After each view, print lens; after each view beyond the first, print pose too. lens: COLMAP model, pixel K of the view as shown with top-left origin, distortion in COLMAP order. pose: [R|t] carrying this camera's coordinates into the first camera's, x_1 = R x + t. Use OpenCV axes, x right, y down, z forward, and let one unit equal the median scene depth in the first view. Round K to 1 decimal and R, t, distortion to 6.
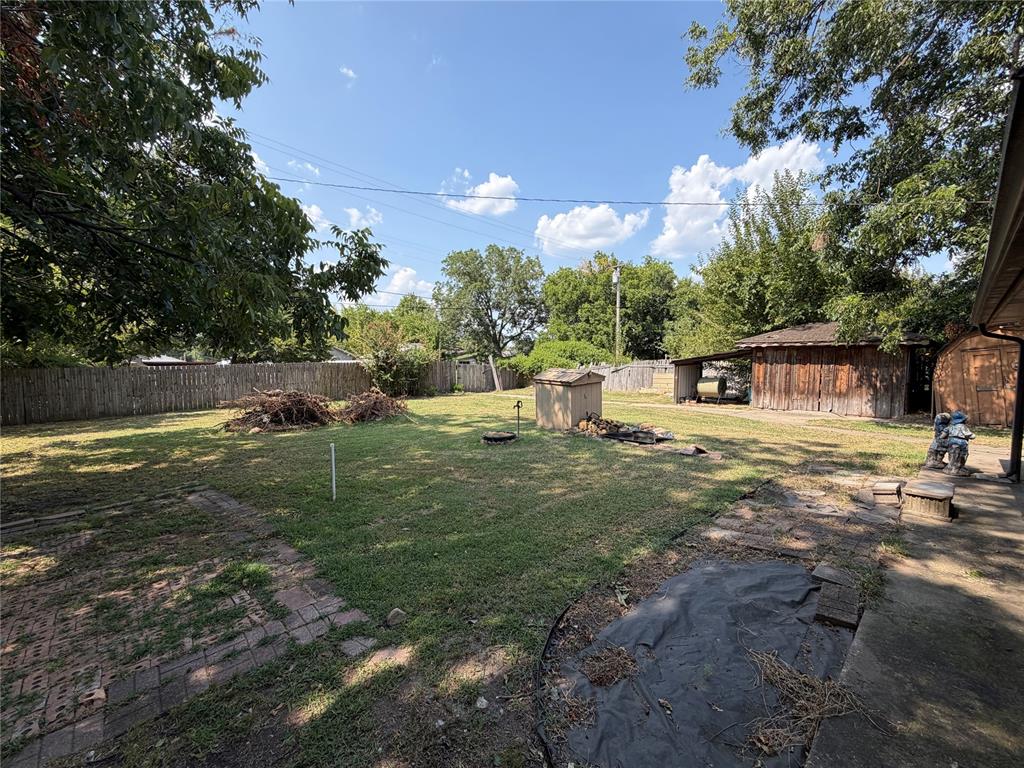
lens RADIAL K [[415.7, 0, 512.0], [0, 415.7, 384.0], [0, 0, 1]] dist [-0.001262, 0.000072]
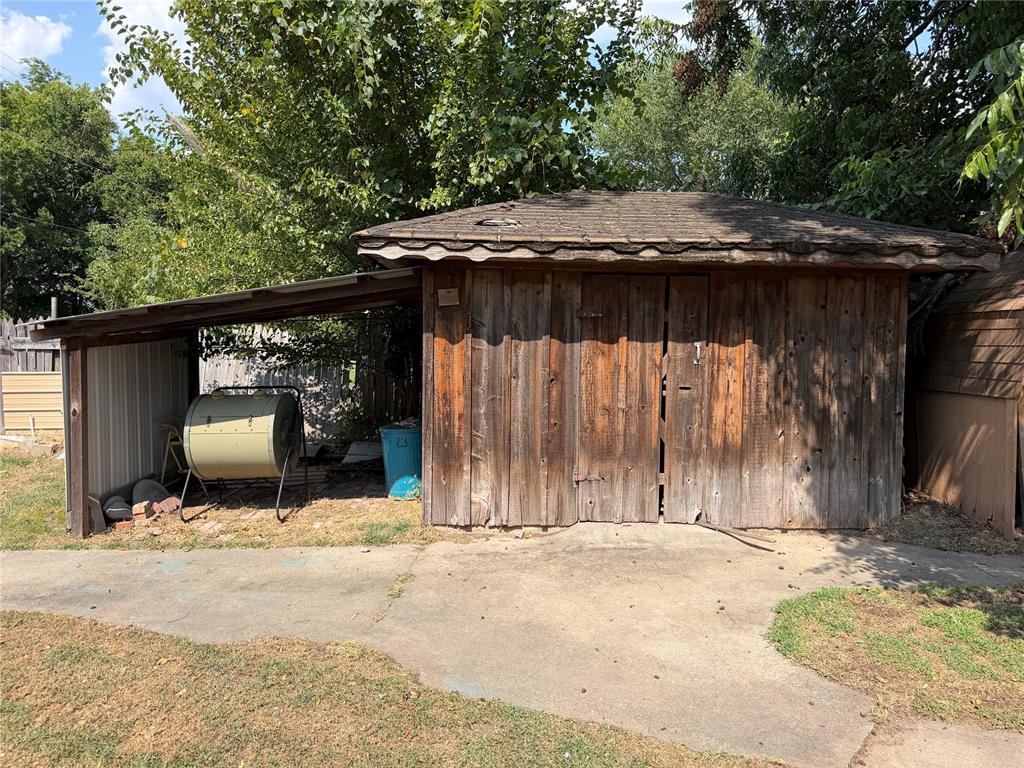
lens RADIAL K [[730.2, 0, 512.0], [0, 730.2, 384.0], [0, 0, 1]] dist [0.043103, -0.071351]
pose [[0.661635, -0.057438, 0.747623, 0.319698], [0.037016, 0.998348, 0.043942, -0.040130], [-0.748912, -0.001399, 0.662668, 0.718076]]
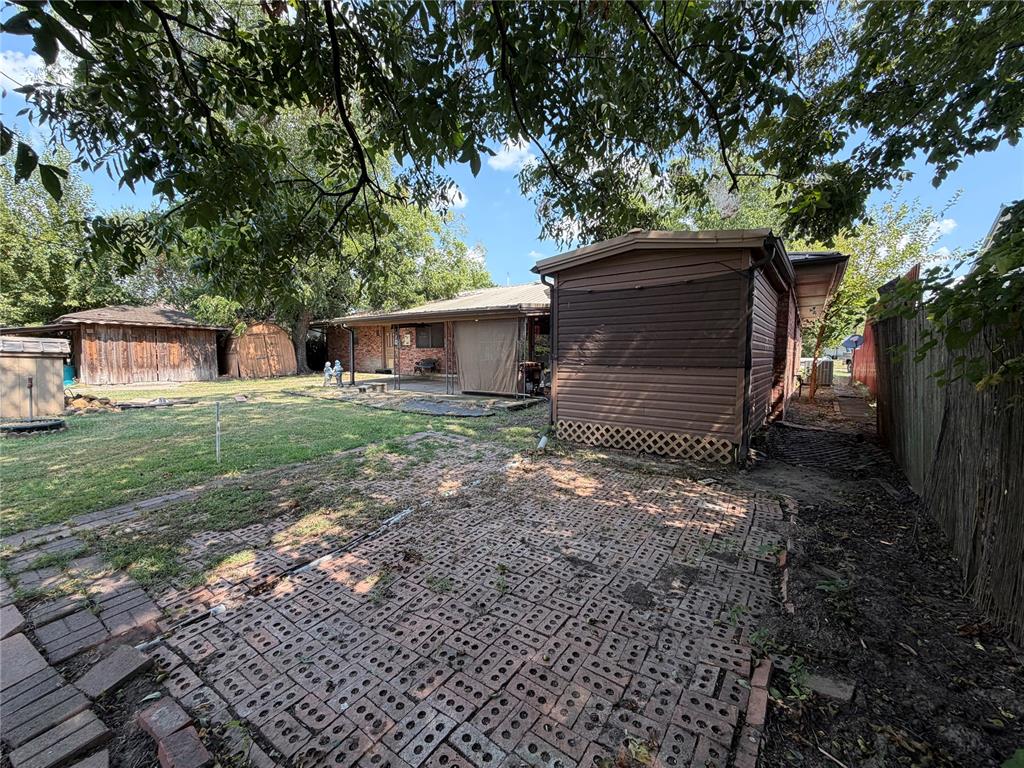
lens RADIAL K [[415.7, 0, 512.0], [0, 415.7, 384.0], [0, 0, 1]] dist [-0.001262, 0.000072]
pose [[-0.177737, -0.077317, 0.981036, -0.572687], [0.045160, 0.995218, 0.086616, 0.014309], [-0.983041, 0.059699, -0.173395, 0.194781]]
